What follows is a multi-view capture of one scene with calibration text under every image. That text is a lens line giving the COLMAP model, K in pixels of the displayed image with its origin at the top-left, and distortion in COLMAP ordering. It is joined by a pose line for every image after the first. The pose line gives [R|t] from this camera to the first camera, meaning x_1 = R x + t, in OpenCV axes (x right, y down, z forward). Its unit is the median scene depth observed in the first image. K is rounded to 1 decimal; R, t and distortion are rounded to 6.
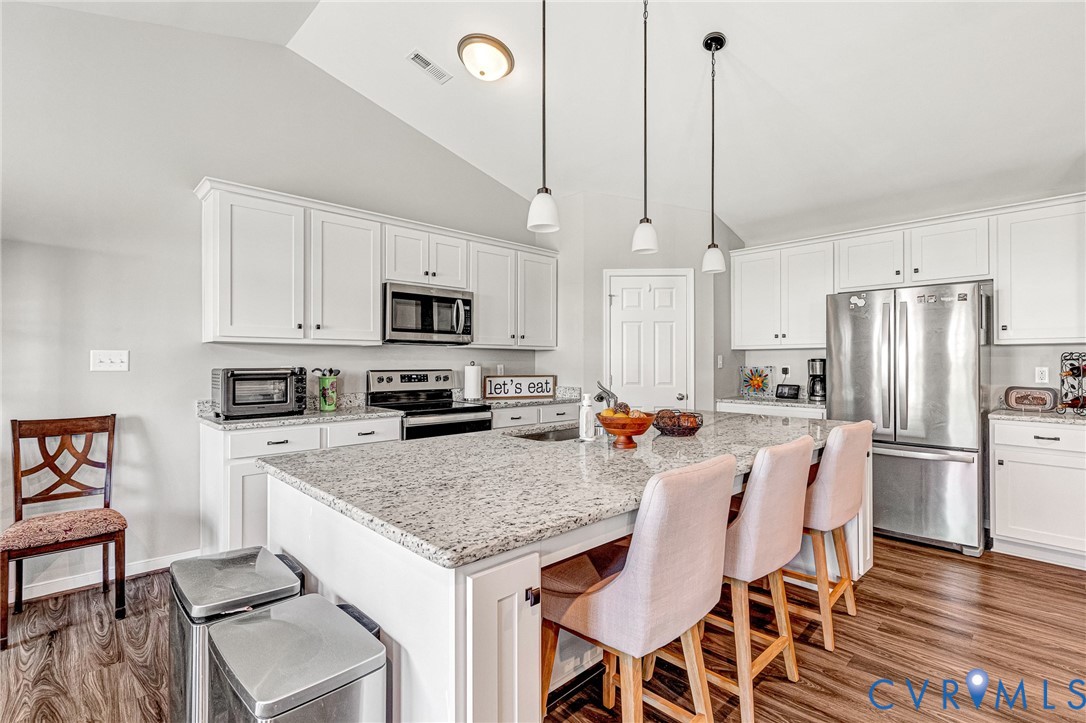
lens RADIAL K [[511.8, 0, 536.4], [0, 511.8, 359.7], [0, 0, 1]] dist [0.004859, 0.000318]
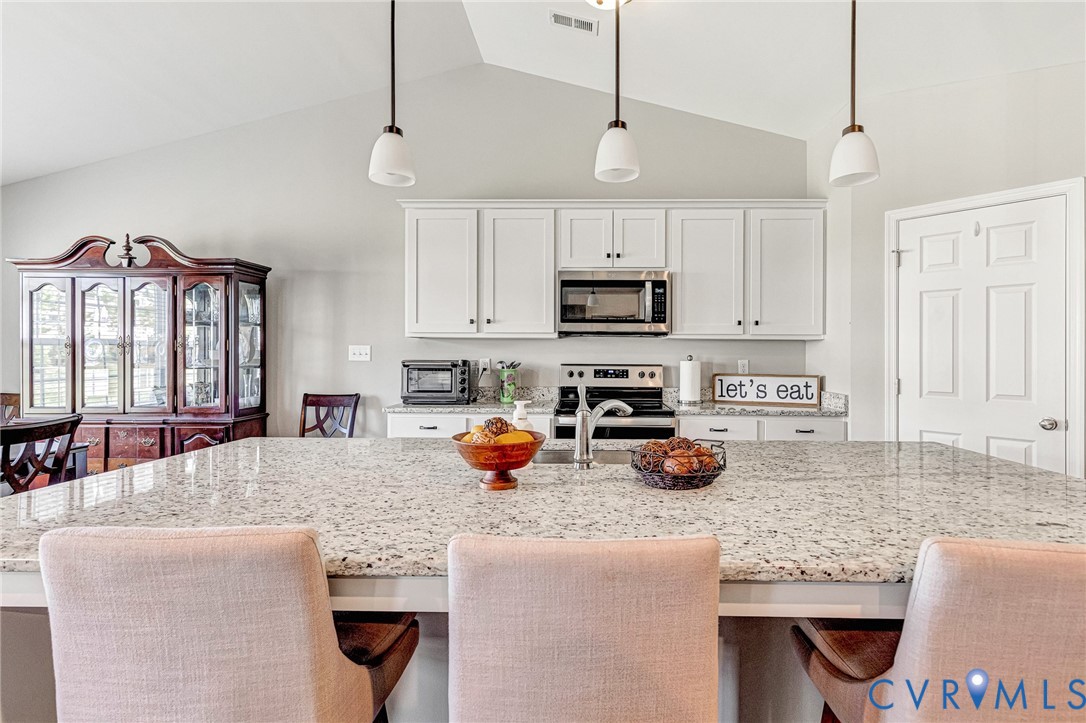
lens RADIAL K [[507.2, 0, 564.9], [0, 507.2, 355.2], [0, 0, 1]] dist [-0.000111, -0.000080]
pose [[0.710306, 0.003169, -0.703886, 0.348761], [-0.002729, 0.999995, 0.001749, 0.002387], [0.703888, 0.000679, 0.710311, 0.321923]]
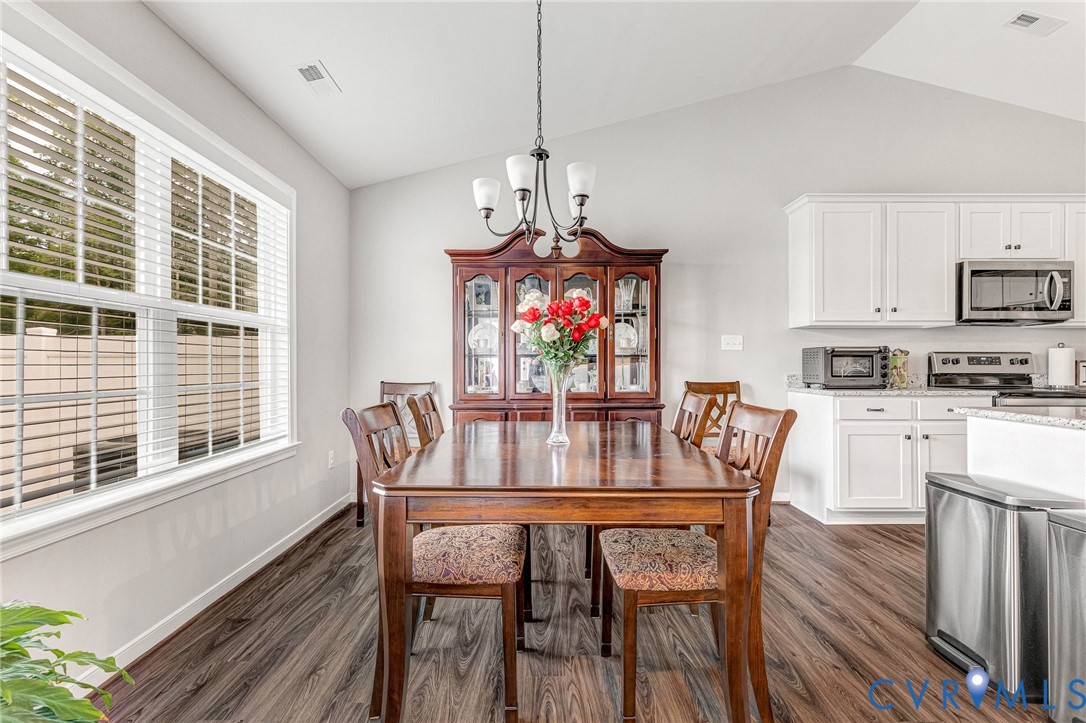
lens RADIAL K [[503.9, 0, 537.1], [0, 503.9, 361.2], [0, 0, 1]] dist [0.009240, -0.000754]
pose [[0.728599, -0.003012, -0.684933, -0.207500], [0.002296, 0.999995, -0.001955, 0.038753], [0.684936, -0.000149, 0.728603, -0.258160]]
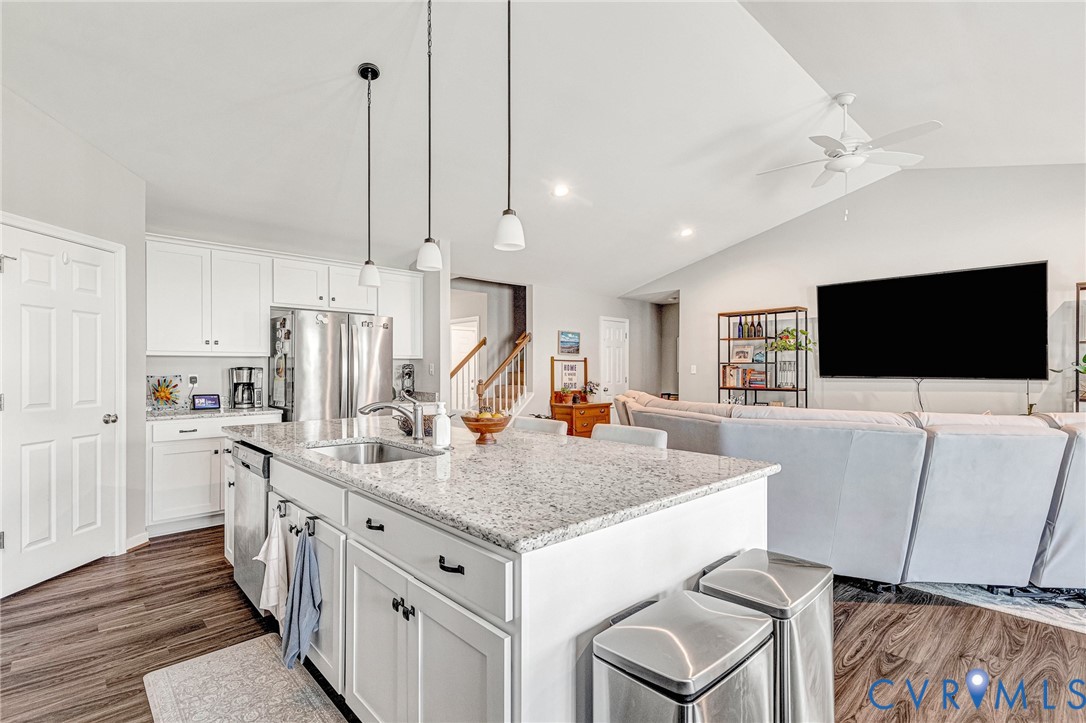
lens RADIAL K [[506.6, 0, 547.0], [0, 506.6, 368.4], [0, 0, 1]] dist [0.001310, 0.000108]
pose [[0.005952, 0.000297, 0.999982, -0.511789], [-0.004205, 0.999991, -0.000272, -0.001511], [-0.999973, -0.004203, 0.005953, 0.442782]]
